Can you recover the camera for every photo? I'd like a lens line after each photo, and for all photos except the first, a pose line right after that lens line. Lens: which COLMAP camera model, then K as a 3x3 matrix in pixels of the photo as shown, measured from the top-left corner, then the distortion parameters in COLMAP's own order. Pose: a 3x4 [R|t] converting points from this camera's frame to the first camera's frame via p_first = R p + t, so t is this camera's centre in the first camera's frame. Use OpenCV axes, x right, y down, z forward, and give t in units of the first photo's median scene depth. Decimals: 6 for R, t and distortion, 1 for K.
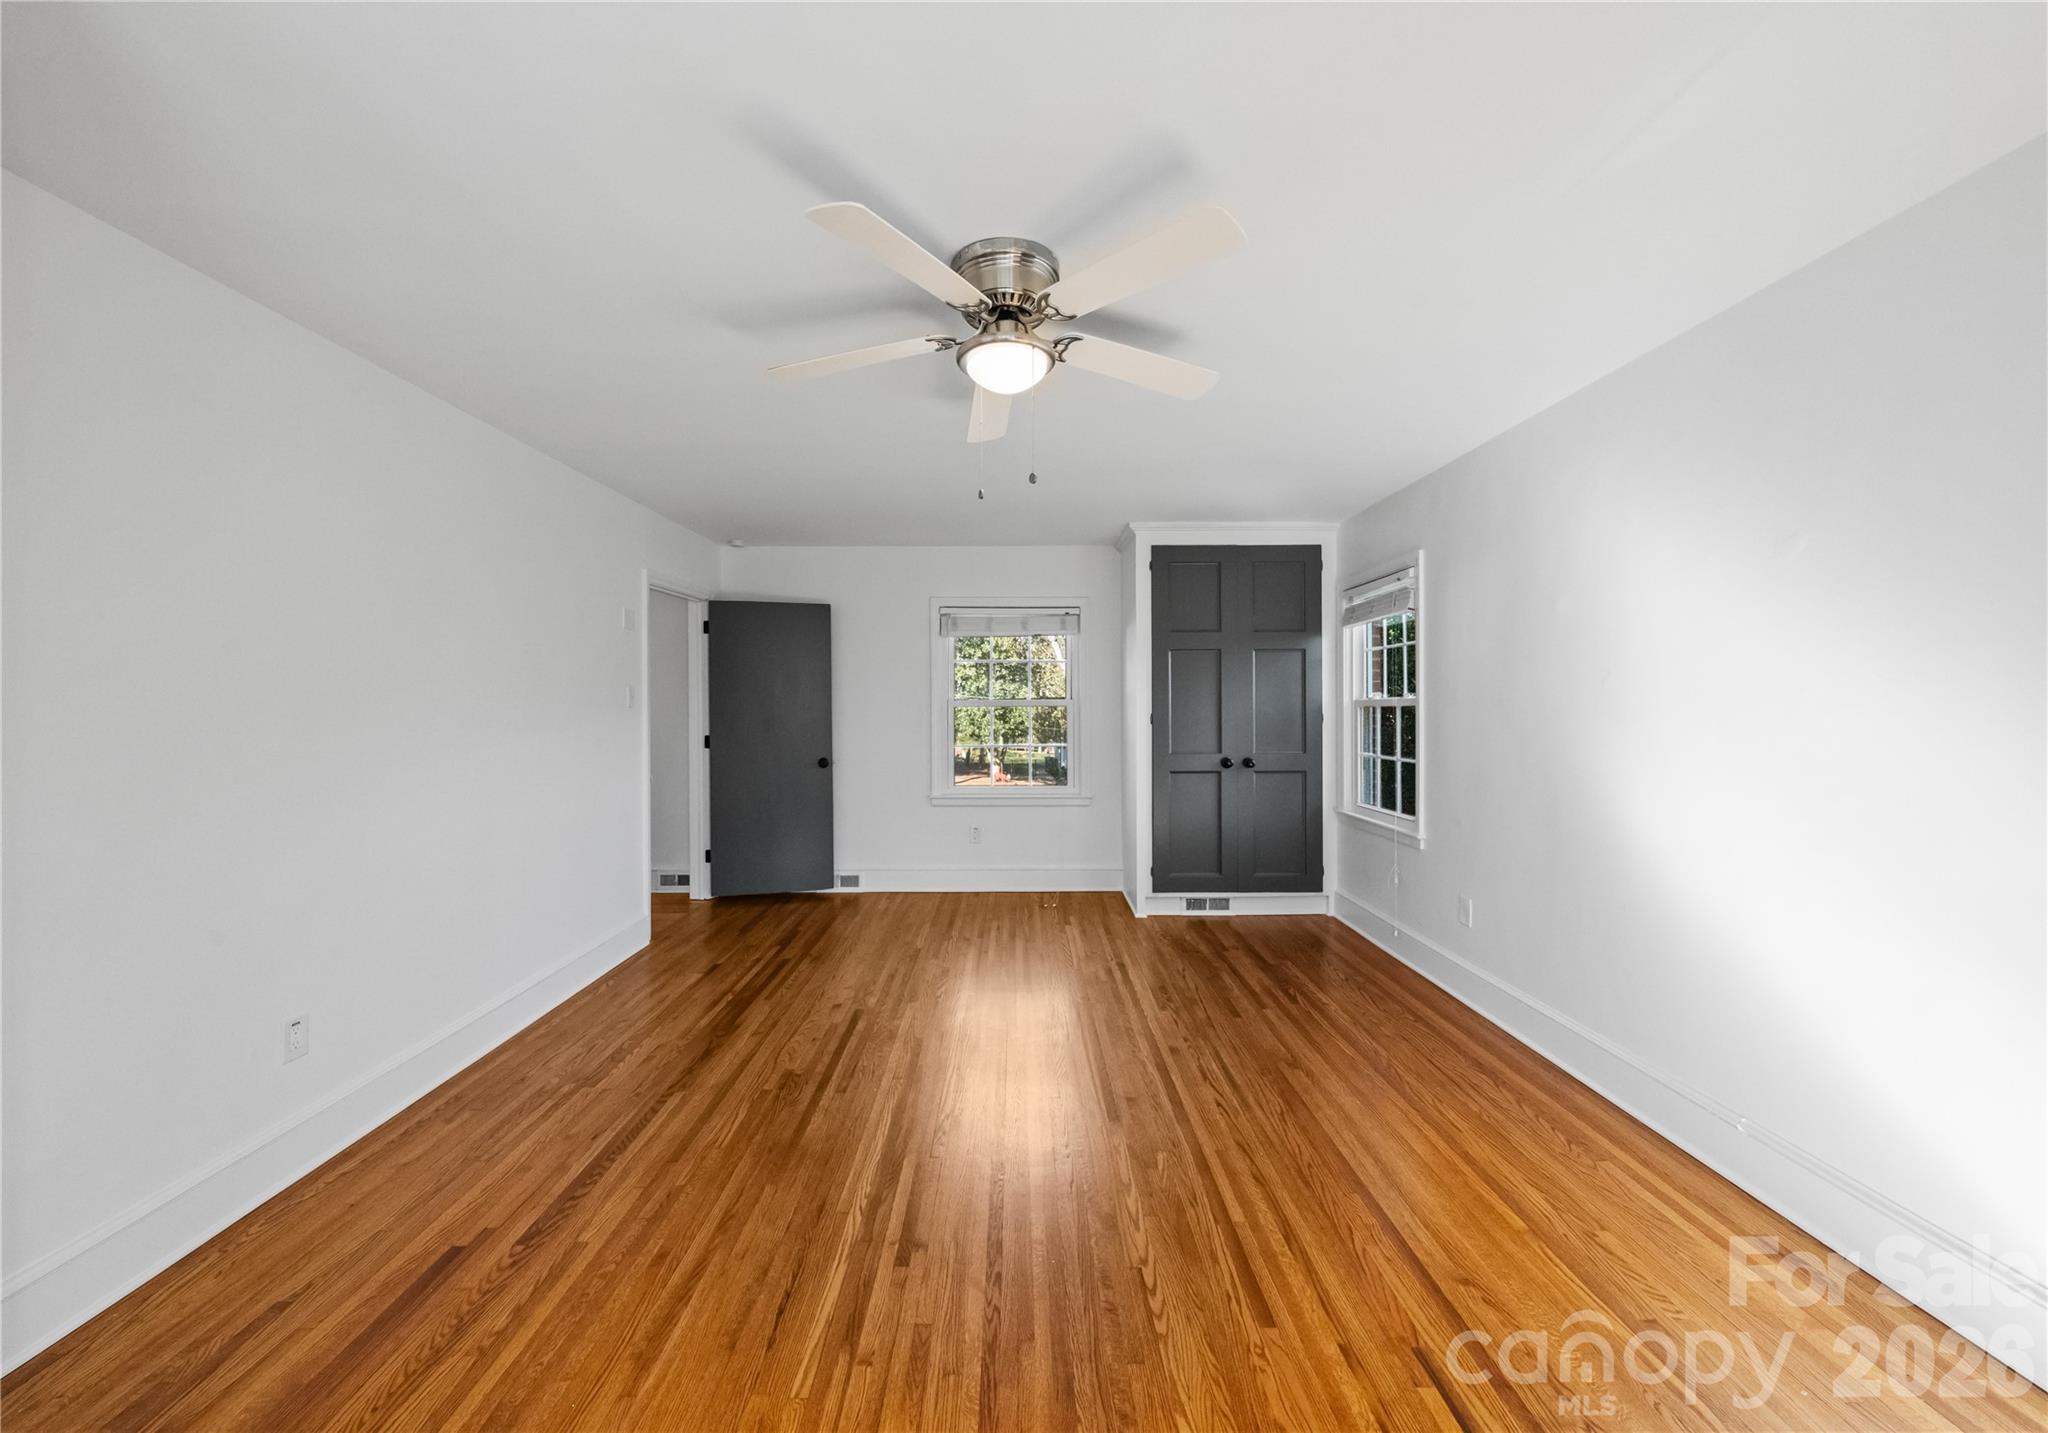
lens RADIAL K [[750.4, 0, 1022.5], [0, 750.4, 696.0], [0, 0, 1]] dist [-0.000810, -0.000119]
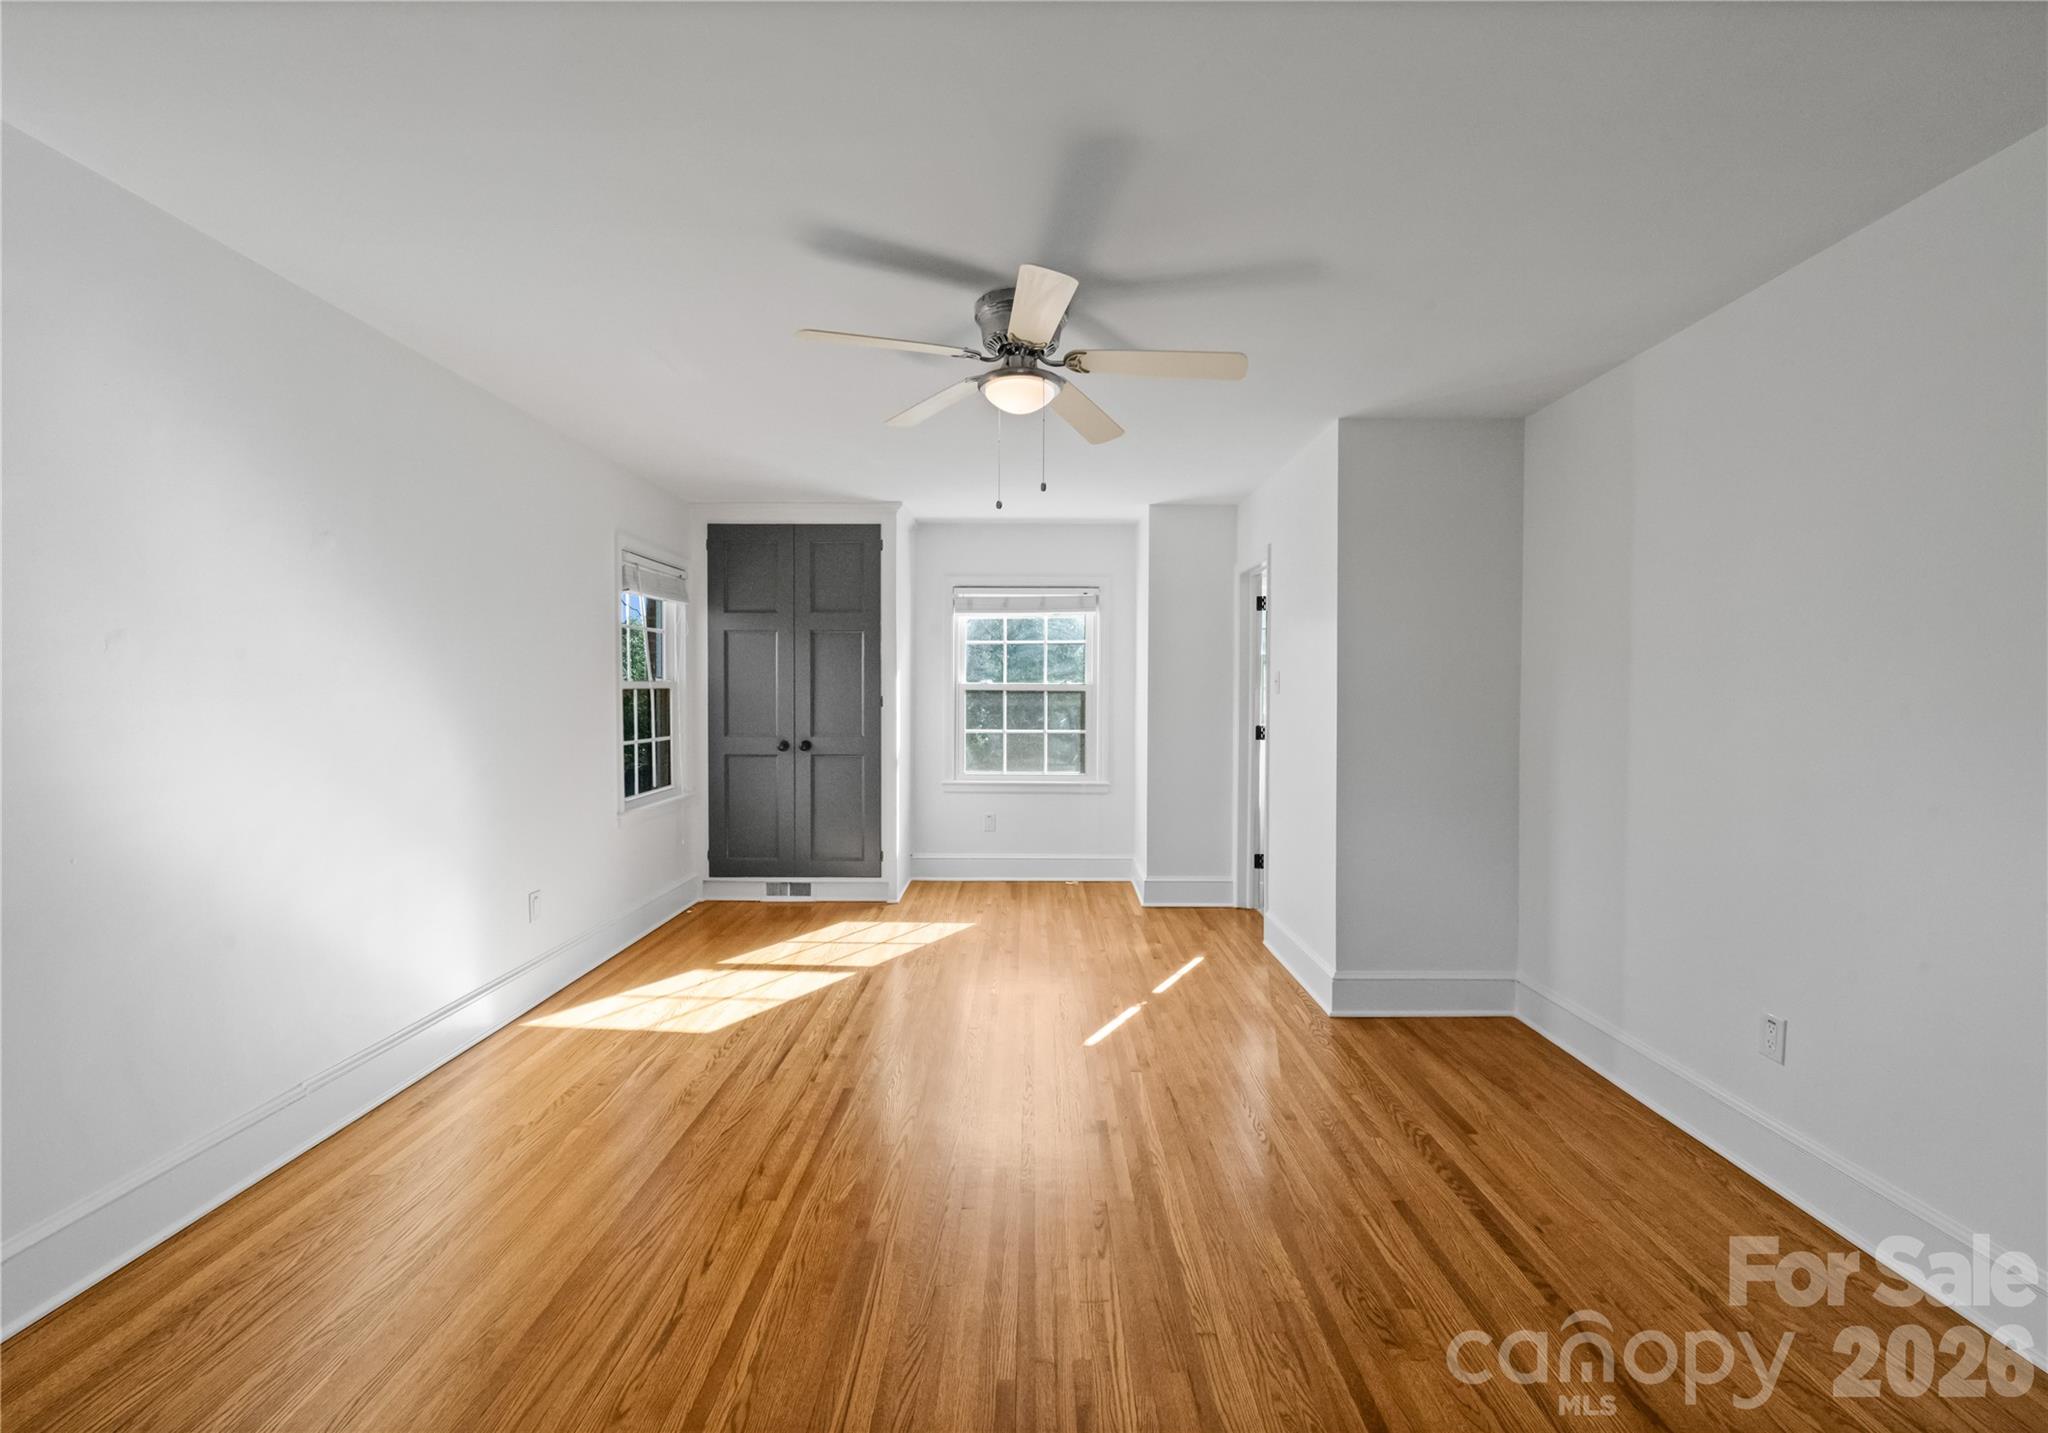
lens RADIAL K [[840.6, 0, 1024.0], [0, 840.6, 716.5], [0, 0, 1]] dist [-0.000583, -0.000095]
pose [[-0.999756, -0.002314, 0.021961, -0.049296], [-0.001910, 0.999829, 0.018406, 0.033861], [-0.021999, 0.018360, -0.999589, 2.009200]]
